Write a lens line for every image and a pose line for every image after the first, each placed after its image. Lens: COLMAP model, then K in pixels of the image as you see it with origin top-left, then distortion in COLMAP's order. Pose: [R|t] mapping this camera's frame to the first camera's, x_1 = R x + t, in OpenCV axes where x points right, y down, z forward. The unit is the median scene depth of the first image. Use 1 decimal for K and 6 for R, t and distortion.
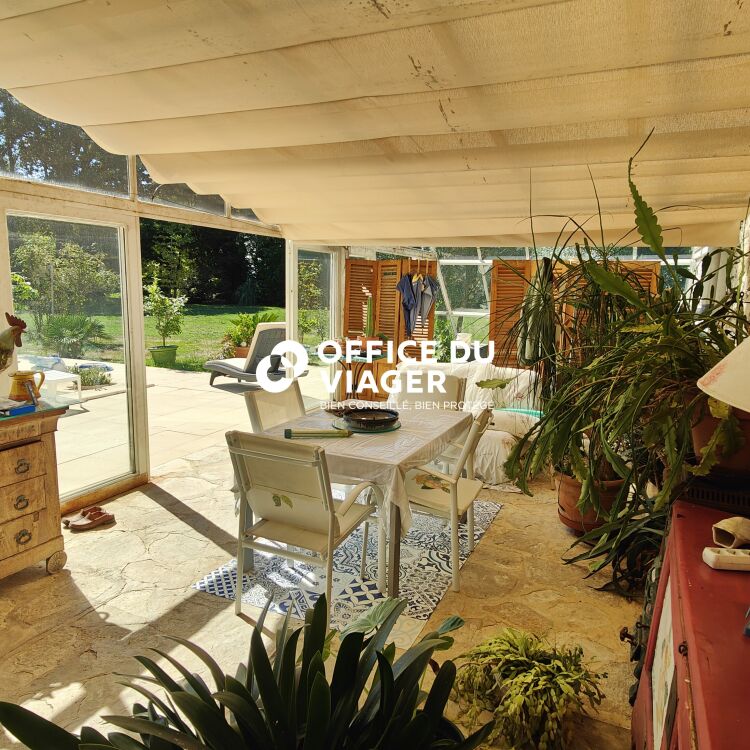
lens RADIAL K [[580.9, 0, 375.0], [0, 580.9, 375.0], [0, 0, 1]] dist [0.053349, -0.050156]
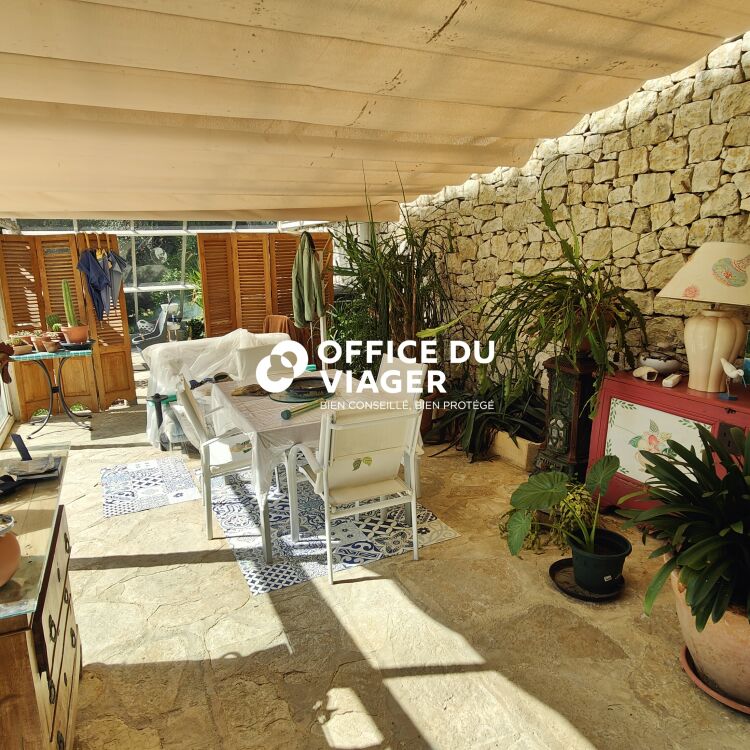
lens RADIAL K [[580.9, 0, 375.0], [0, 580.9, 375.0], [0, 0, 1]] dist [0.053349, -0.050156]
pose [[0.644033, -0.206840, 0.736504, -0.749650], [0.164838, 0.977659, 0.130424, -0.070225], [-0.747027, 0.037407, 0.663740, 0.199699]]
